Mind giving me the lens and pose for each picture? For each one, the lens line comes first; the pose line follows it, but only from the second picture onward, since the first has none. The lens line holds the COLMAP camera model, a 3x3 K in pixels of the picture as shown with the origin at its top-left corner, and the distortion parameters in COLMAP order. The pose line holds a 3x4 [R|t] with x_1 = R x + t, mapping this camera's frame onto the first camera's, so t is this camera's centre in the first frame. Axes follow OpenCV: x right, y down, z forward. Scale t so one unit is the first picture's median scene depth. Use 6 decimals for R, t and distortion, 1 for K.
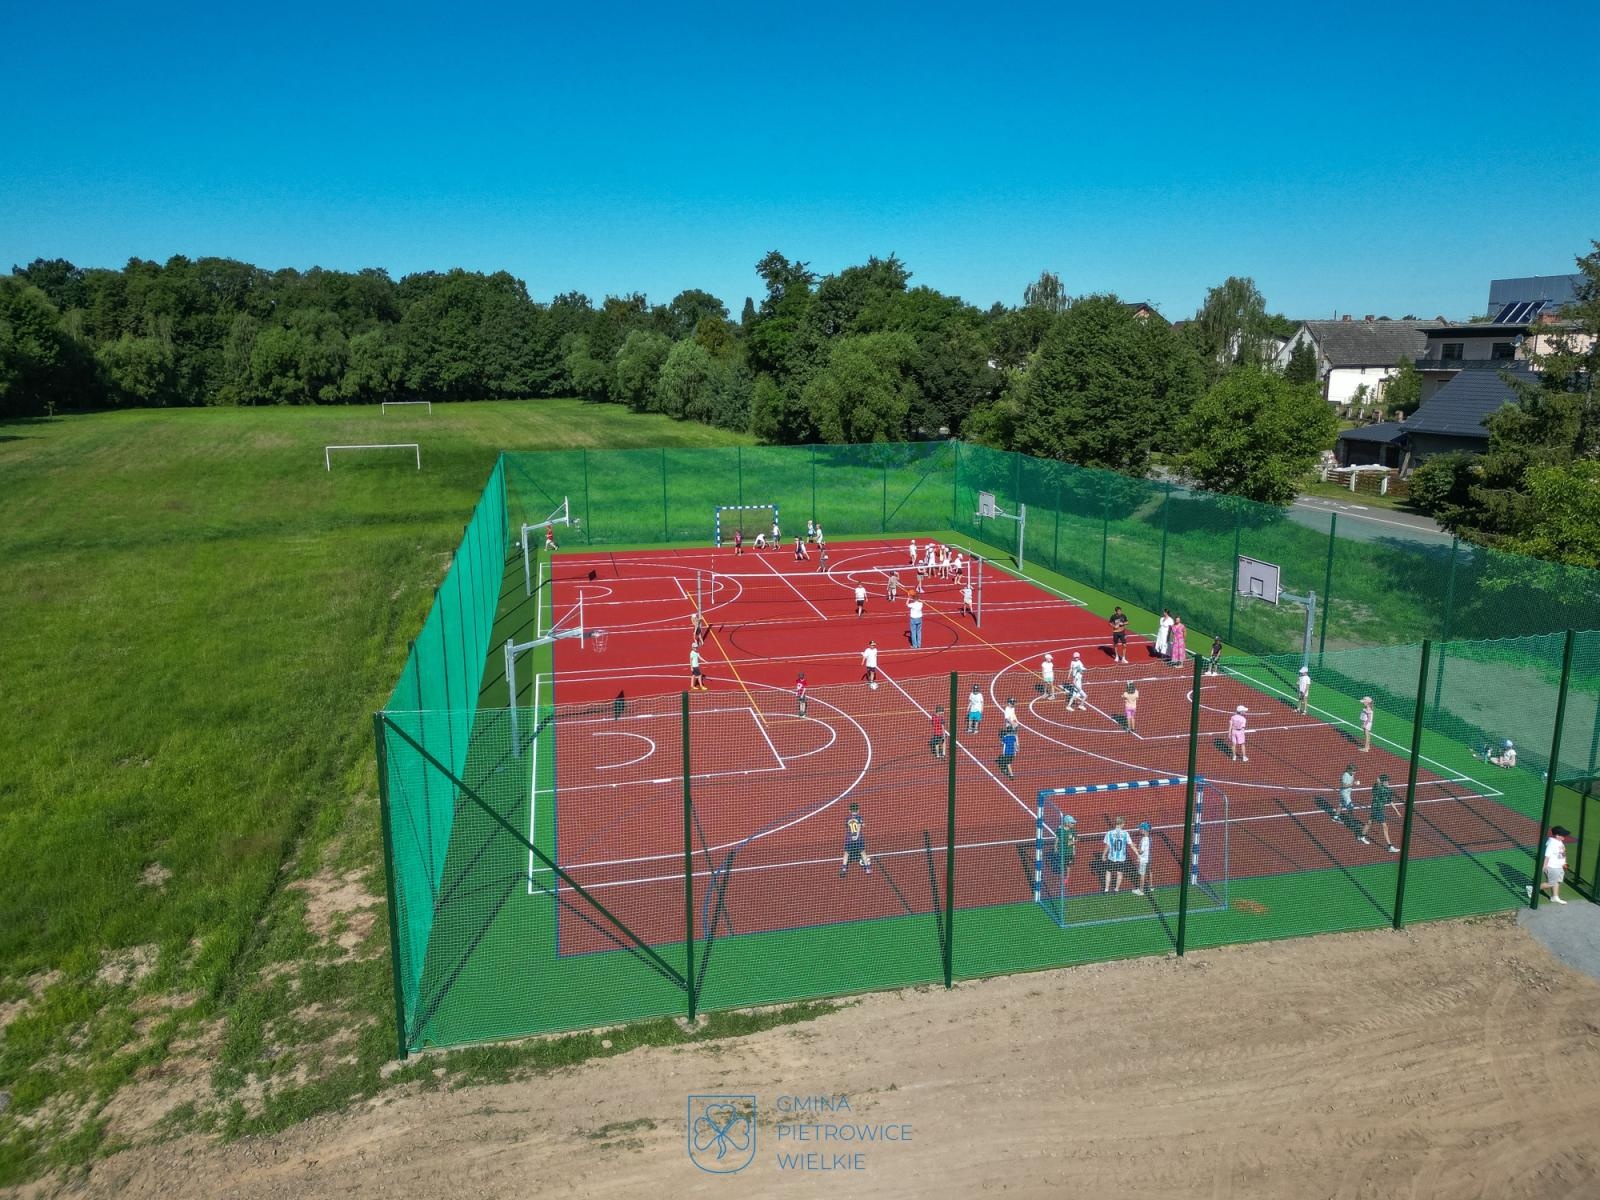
lens RADIAL K [[1158.2, 0, 800.0], [0, 1158.2, 600.0], [0, 0, 1]] dist [-0.000691, 0.000207]
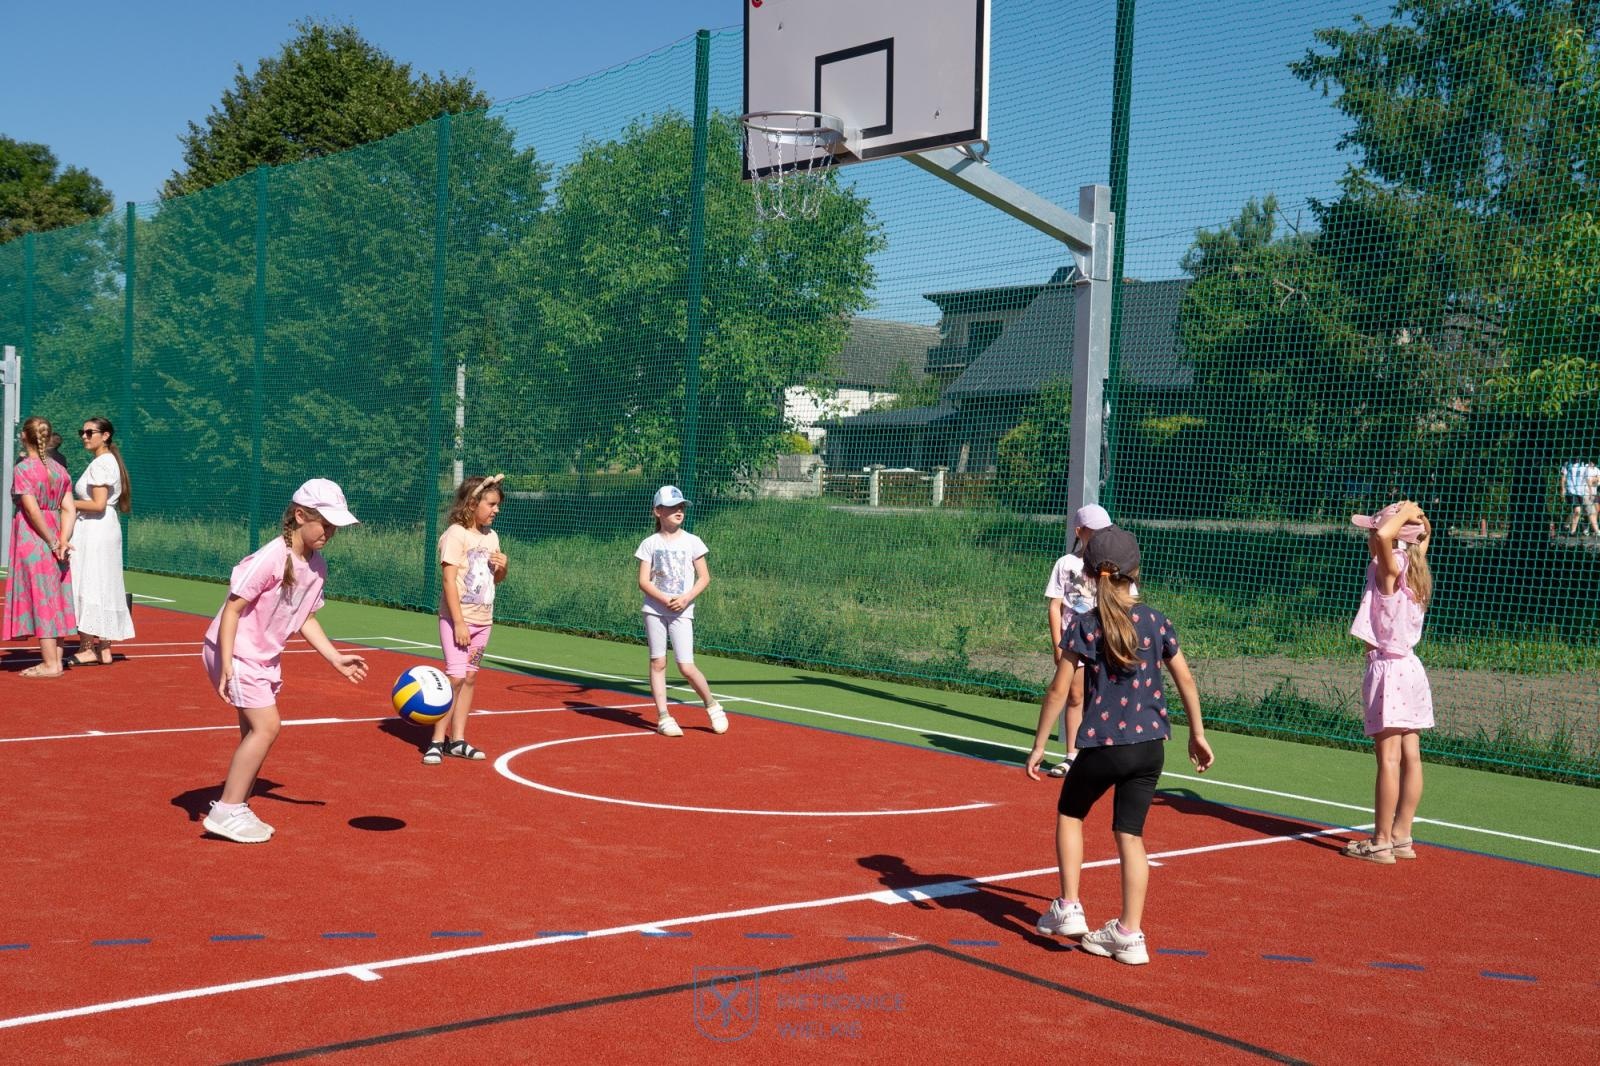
lens RADIAL K [[1862.4, 0, 749.8], [0, 1862.4, 528.2], [0, 0, 1]] dist [0.148464, -0.417172]
pose [[0.911163, 0.024042, 0.411345, 0.124532], [0.054404, 0.982537, -0.177935, 0.049351], [-0.408439, 0.184507, 0.893943, 0.361095]]
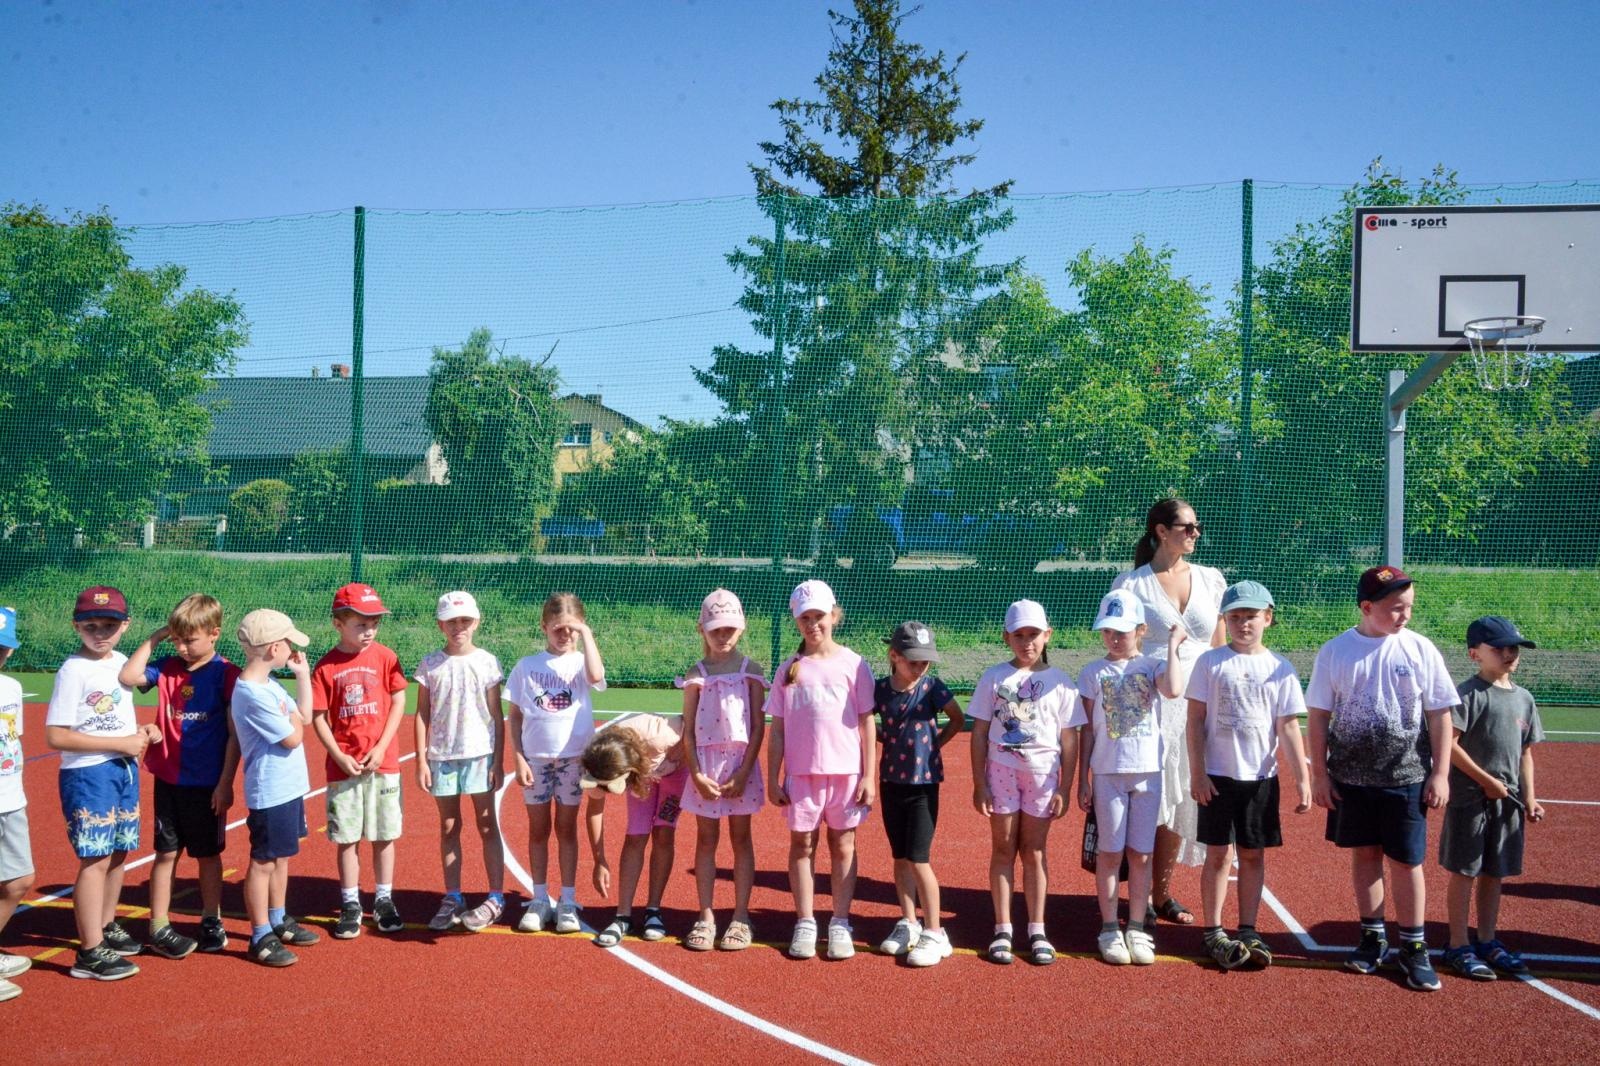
lens RADIAL K [[1237.9, 0, 807.2], [0, 1237.9, 572.5], [0, 0, 1]] dist [-0.071573, 0.072421]
pose [[0.352810, -0.020022, 0.935481, 0.042009], [0.193256, 0.979774, -0.051915, 0.018009], [-0.915520, 0.199103, 0.349543, 0.491072]]
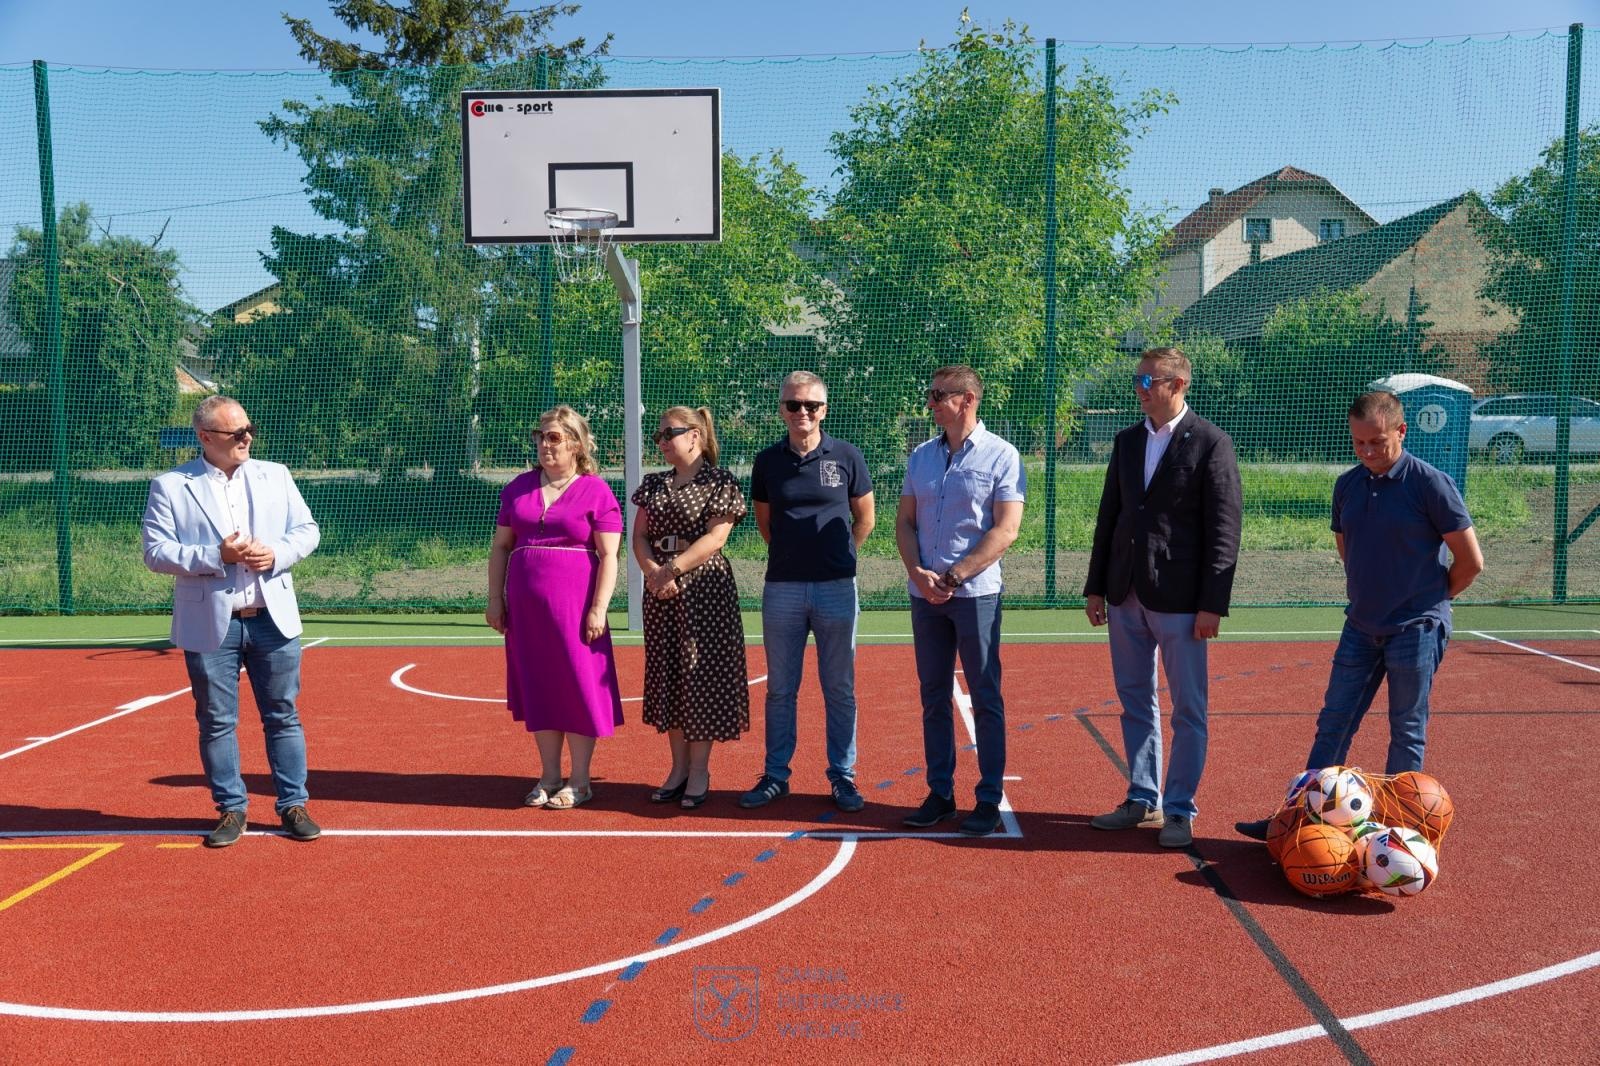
lens RADIAL K [[1446.2, 0, 800.0], [0, 1446.2, 533.0], [0, 0, 1]] dist [-0.051745, 0.147801]
pose [[0.272519, -0.060620, 0.960239, 0.050782], [0.217611, 0.976036, -0.000141, 0.034962], [-0.937219, 0.208997, 0.279179, 0.414771]]
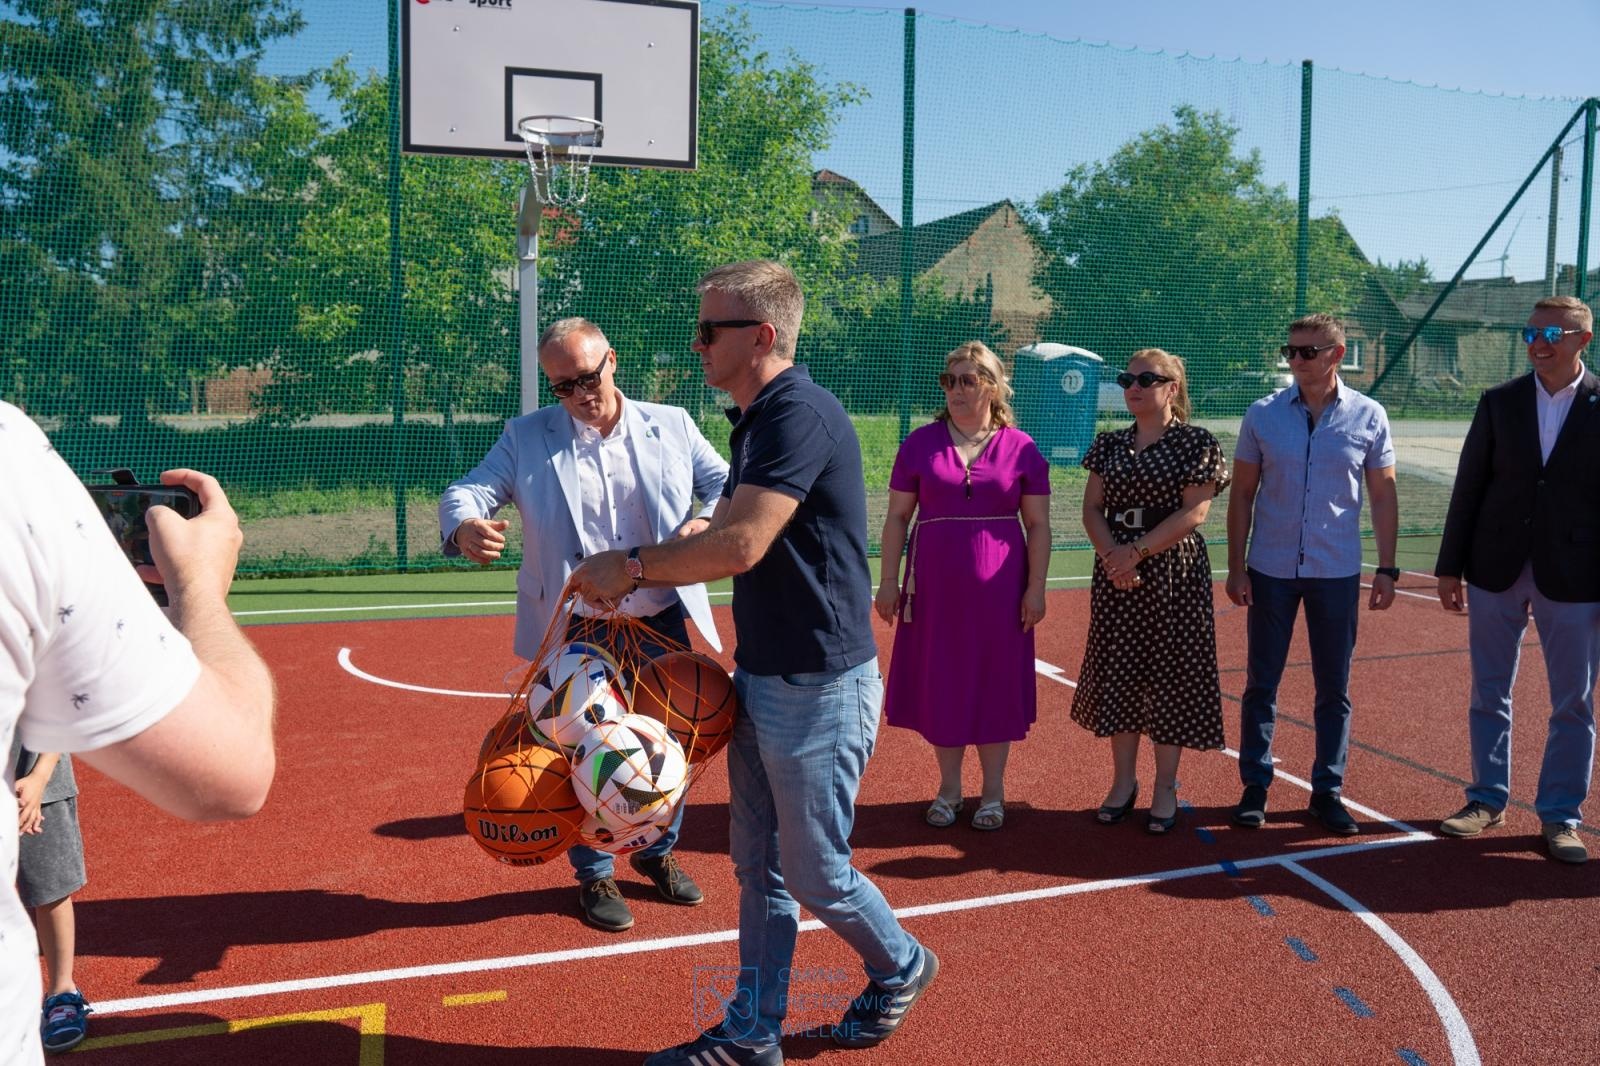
lens RADIAL K [[1239.8, 0, 818.8], [0, 1239.8, 526.8], [0, 0, 1]] dist [-0.098570, 0.040598]
pose [[-0.079364, -0.103610, 0.991447, 0.072606], [0.208680, 0.970820, 0.118159, 0.025715], [-0.974758, 0.216273, -0.055427, 0.457660]]
